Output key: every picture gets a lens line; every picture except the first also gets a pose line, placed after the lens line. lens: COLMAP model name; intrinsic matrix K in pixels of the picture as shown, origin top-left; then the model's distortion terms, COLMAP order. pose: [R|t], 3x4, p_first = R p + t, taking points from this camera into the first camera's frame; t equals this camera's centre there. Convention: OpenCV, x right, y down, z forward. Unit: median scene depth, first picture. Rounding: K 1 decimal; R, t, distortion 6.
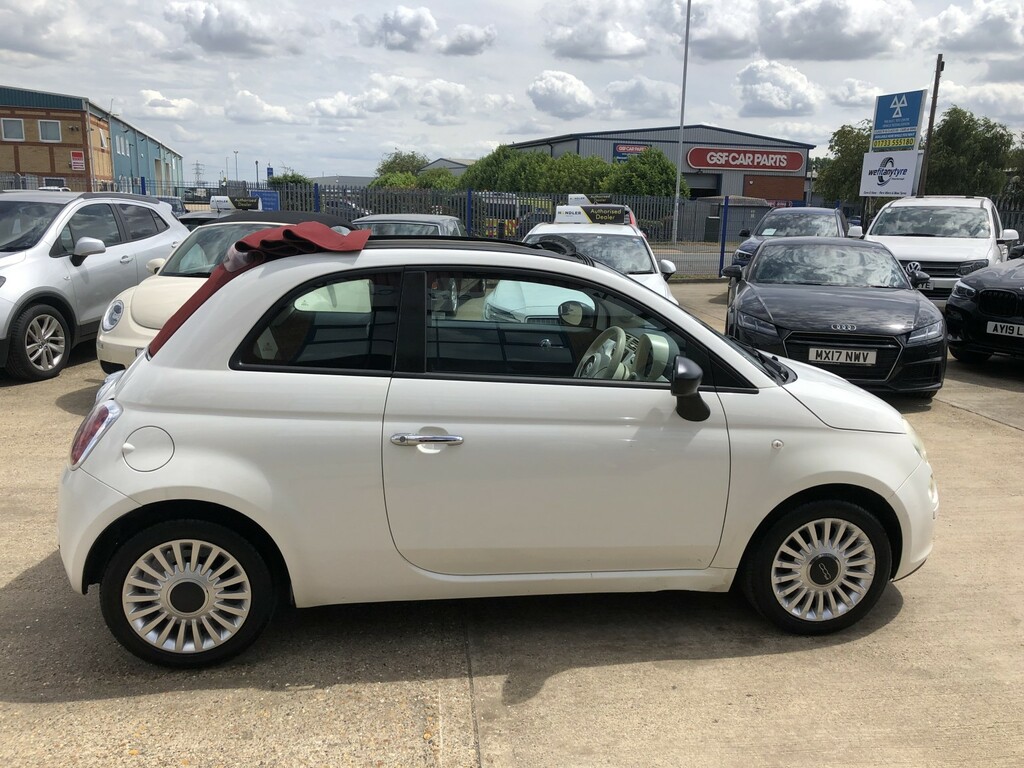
lens RADIAL K [[837.4, 0, 516.9], [0, 837.4, 386.3], [0, 0, 1]] dist [0.020222, -0.003730]
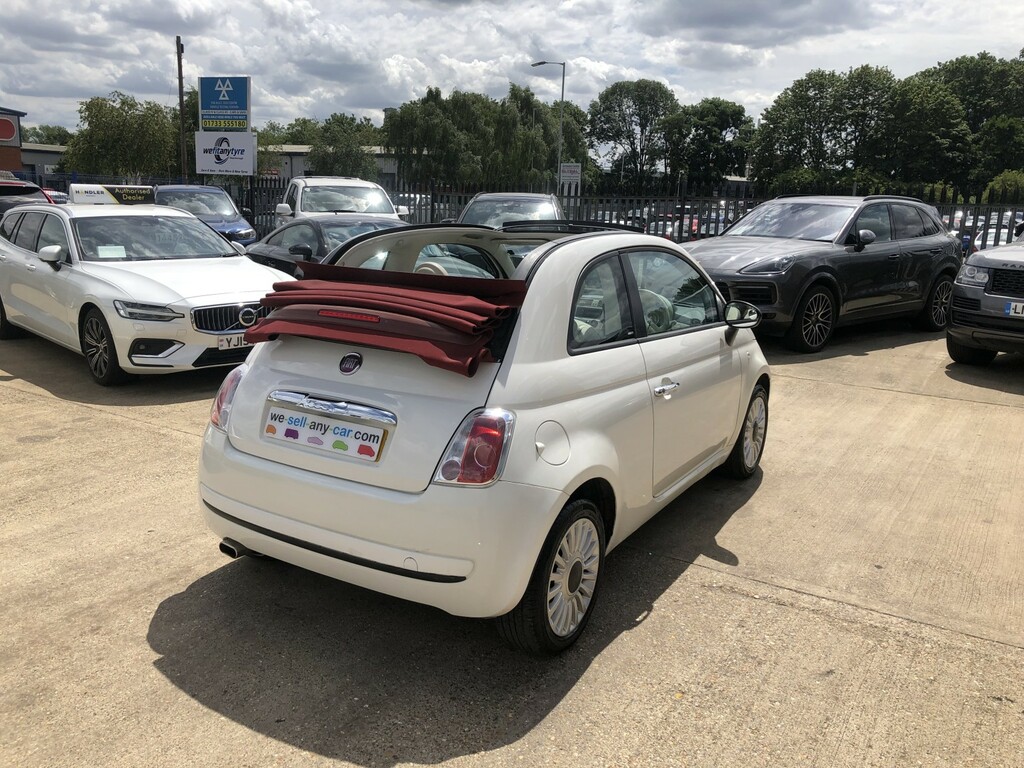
lens RADIAL K [[837.4, 0, 512.2], [0, 837.4, 376.9], [0, 0, 1]] dist [0.020222, -0.003730]
pose [[0.633791, -0.169621, 0.754677, -0.497775], [0.155162, 0.983708, 0.090791, -0.042321], [-0.757782, 0.059555, 0.649784, 0.153709]]
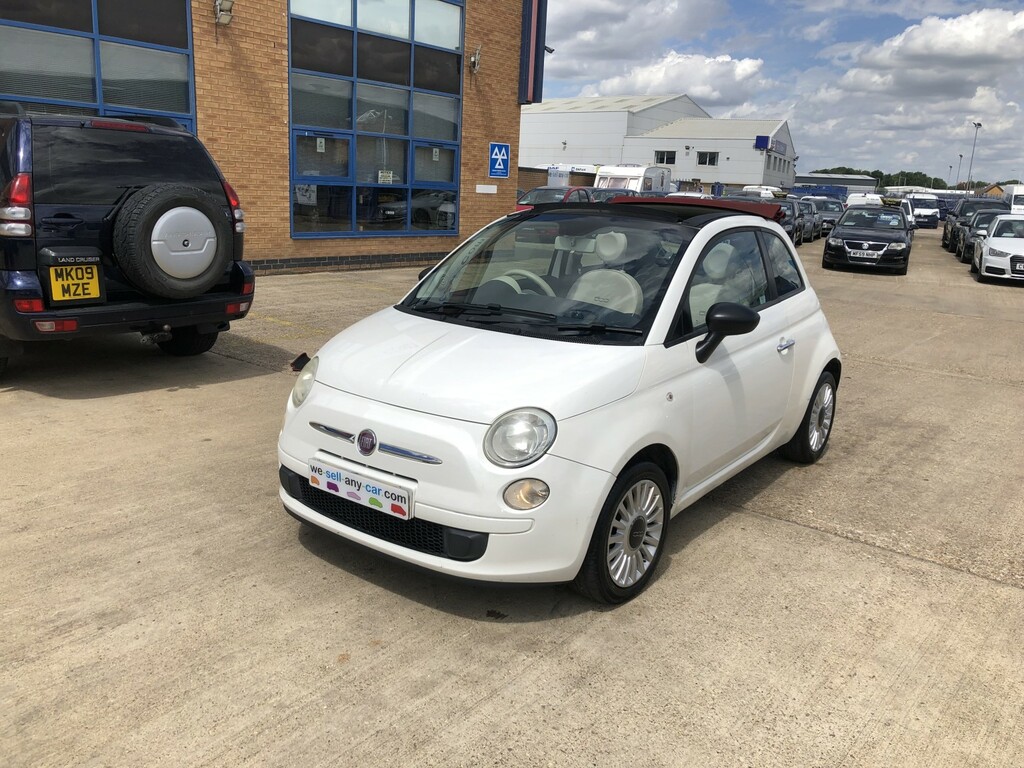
lens RADIAL K [[837.4, 0, 508.0], [0, 837.4, 382.4], [0, 0, 1]] dist [0.020222, -0.003730]
pose [[-0.706780, 0.108909, -0.699000, 0.506748], [-0.213421, 0.909217, 0.357458, -0.176831], [0.674473, 0.401825, -0.619372, 0.899862]]
